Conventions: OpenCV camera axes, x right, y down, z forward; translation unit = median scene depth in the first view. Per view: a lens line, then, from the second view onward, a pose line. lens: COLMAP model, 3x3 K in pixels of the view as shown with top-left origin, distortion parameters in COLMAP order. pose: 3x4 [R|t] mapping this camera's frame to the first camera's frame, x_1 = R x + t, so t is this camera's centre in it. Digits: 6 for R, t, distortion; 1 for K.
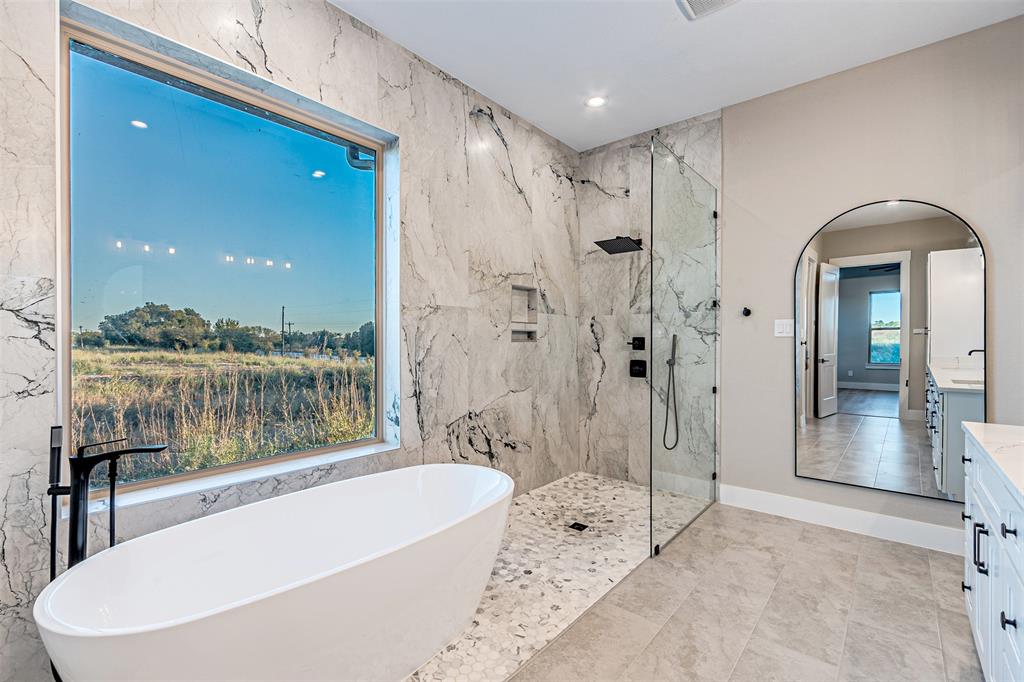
lens RADIAL K [[441.6, 0, 512.0], [0, 441.6, 341.0], [0, 0, 1]] dist [-0.010892, -0.000201]
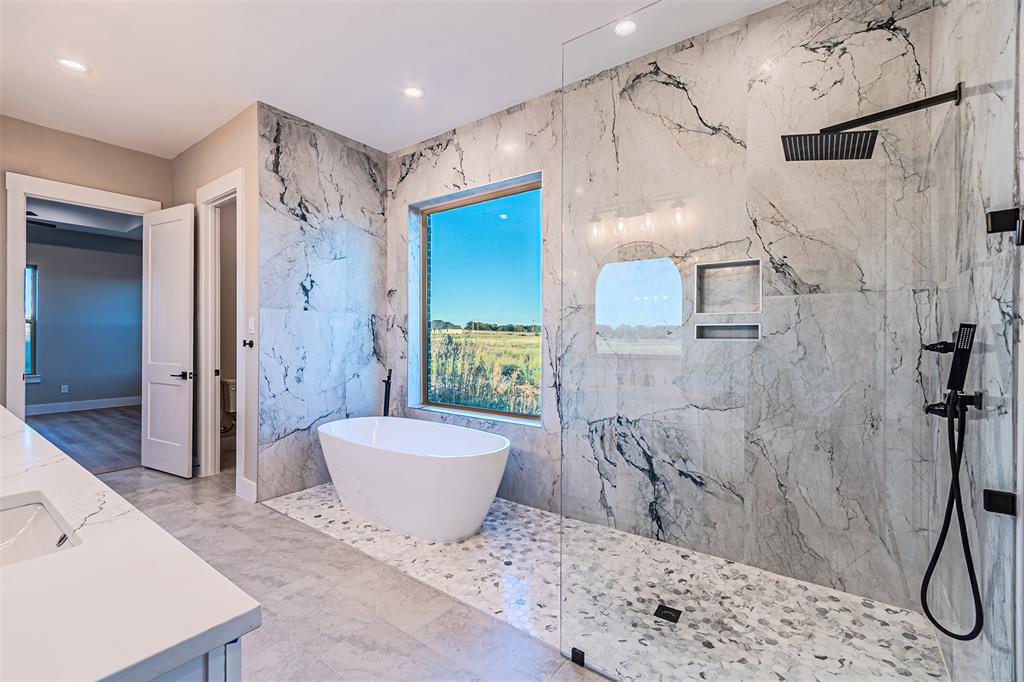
lens RADIAL K [[454.4, 0, 513.4], [0, 454.4, 333.9], [0, 0, 1]] dist [-0.000216, -0.000465]
pose [[0.062346, -0.009037, -0.998014, 0.834963], [-0.003620, 0.999950, -0.009280, -0.001101], [0.998048, 0.004191, 0.062311, 0.714841]]
